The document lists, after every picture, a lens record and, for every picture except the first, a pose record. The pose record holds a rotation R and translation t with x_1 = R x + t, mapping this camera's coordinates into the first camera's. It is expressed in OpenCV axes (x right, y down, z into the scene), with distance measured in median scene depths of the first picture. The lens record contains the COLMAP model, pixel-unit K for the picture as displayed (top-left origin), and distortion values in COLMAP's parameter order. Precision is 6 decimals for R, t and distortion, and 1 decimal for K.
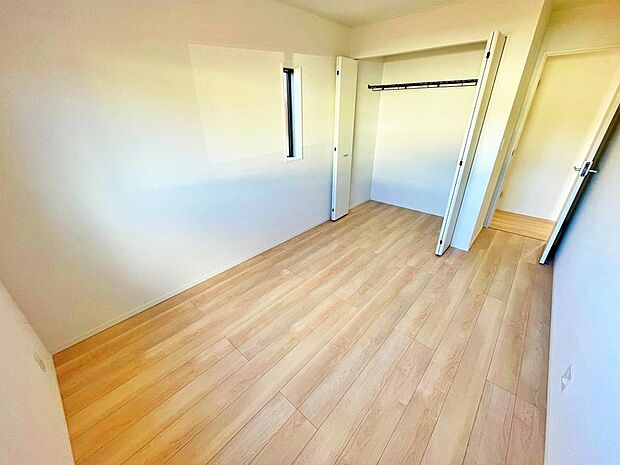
lens RADIAL K [[251.1, 0, 305.9], [0, 251.1, 230.8], [0, 0, 1]] dist [0.000042, -0.000132]
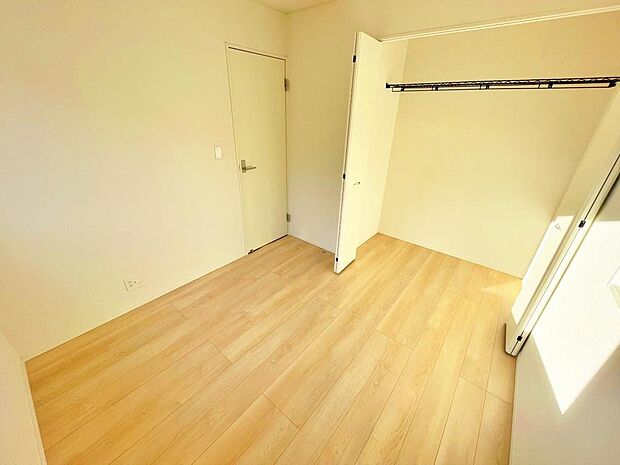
lens RADIAL K [[244.6, 0, 310.0], [0, 244.6, 232.5], [0, 0, 1]] dist [-0.020315, -0.000038]
pose [[0.998263, 0.000959, 0.058900, 0.581731], [-0.001497, 0.999958, 0.009076, -0.282623], [-0.058889, -0.009148, 0.998223, 0.581584]]
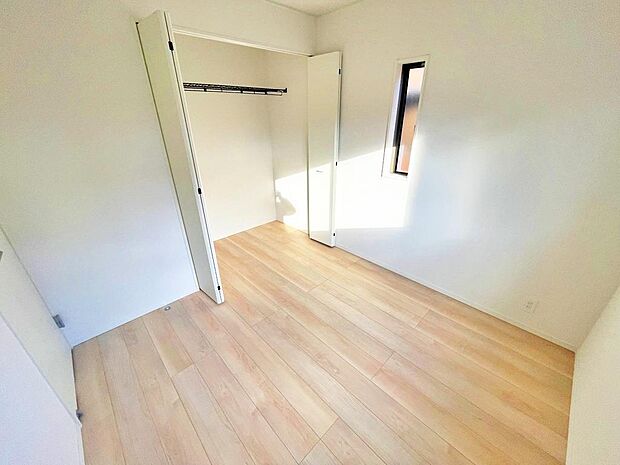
lens RADIAL K [[251.1, 0, 305.9], [0, 251.1, 230.8], [0, 0, 1]] dist [0.000042, -0.000132]
pose [[0.072694, -0.412924, 0.907860, 0.106660], [0.442150, 0.829272, 0.341776, -0.472912], [-0.893990, 0.376565, 0.242858, 0.989782]]
